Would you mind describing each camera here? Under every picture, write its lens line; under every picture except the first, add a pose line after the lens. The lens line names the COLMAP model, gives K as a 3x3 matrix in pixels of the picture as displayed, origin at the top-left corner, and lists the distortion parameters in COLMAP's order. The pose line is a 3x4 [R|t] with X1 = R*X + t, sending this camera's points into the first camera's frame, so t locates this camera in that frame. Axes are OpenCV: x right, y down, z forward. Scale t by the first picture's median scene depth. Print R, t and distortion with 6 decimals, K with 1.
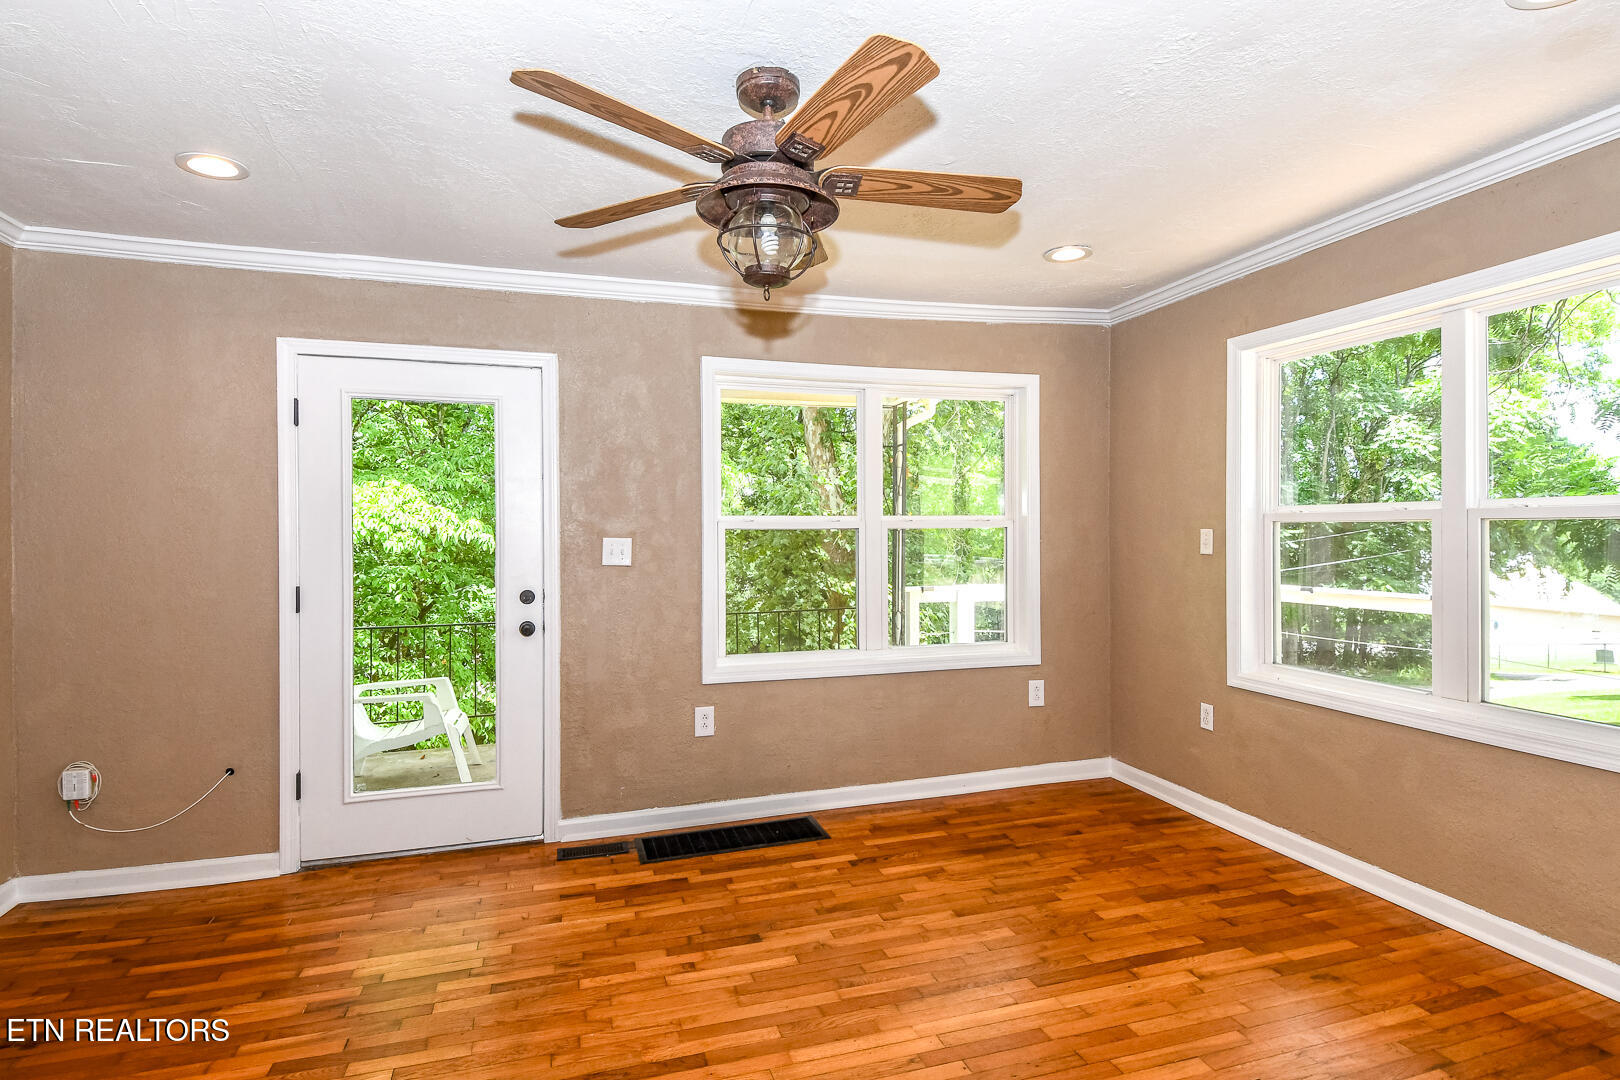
lens RADIAL K [[870.2, 0, 822.0], [0, 870.2, 531.2], [0, 0, 1]] dist [0.042476, -0.031498]
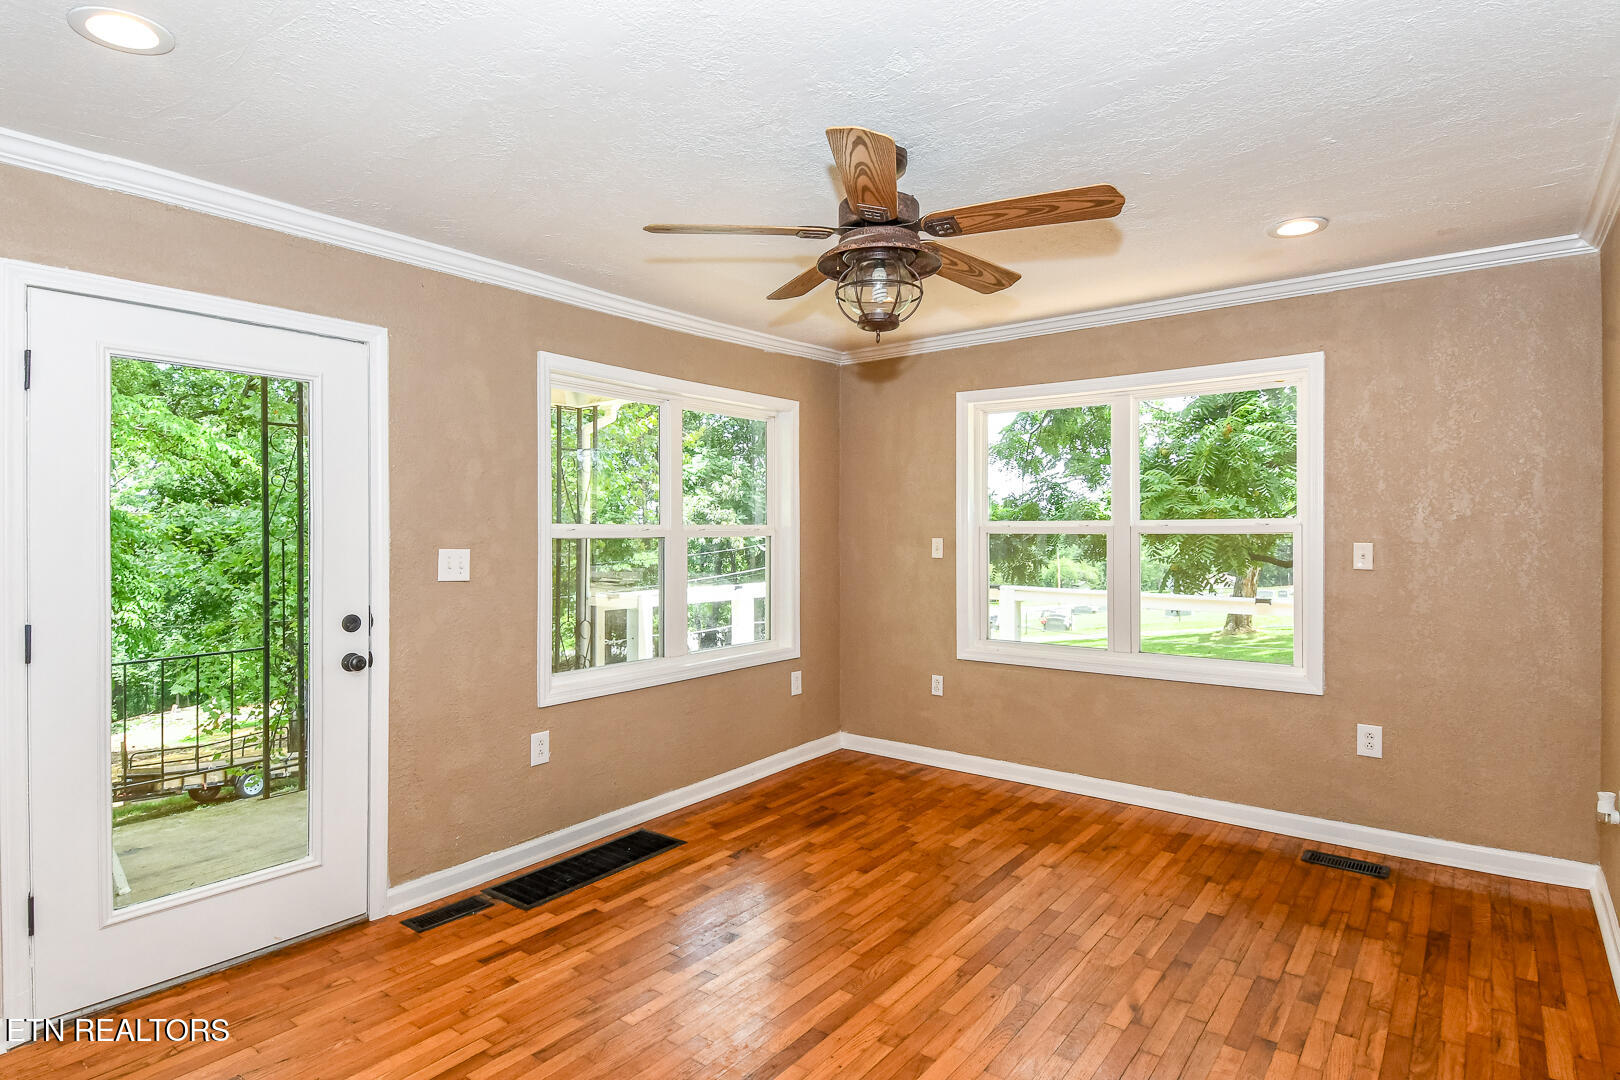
lens RADIAL K [[870.2, 0, 862.5], [0, 870.2, 527.6], [0, 0, 1]] dist [0.042476, -0.031498]
pose [[0.799066, 0.006327, 0.601210, -0.458025], [-0.001969, 0.999967, -0.007906, -0.008191], [-0.601240, 0.005134, 0.799052, 0.060895]]
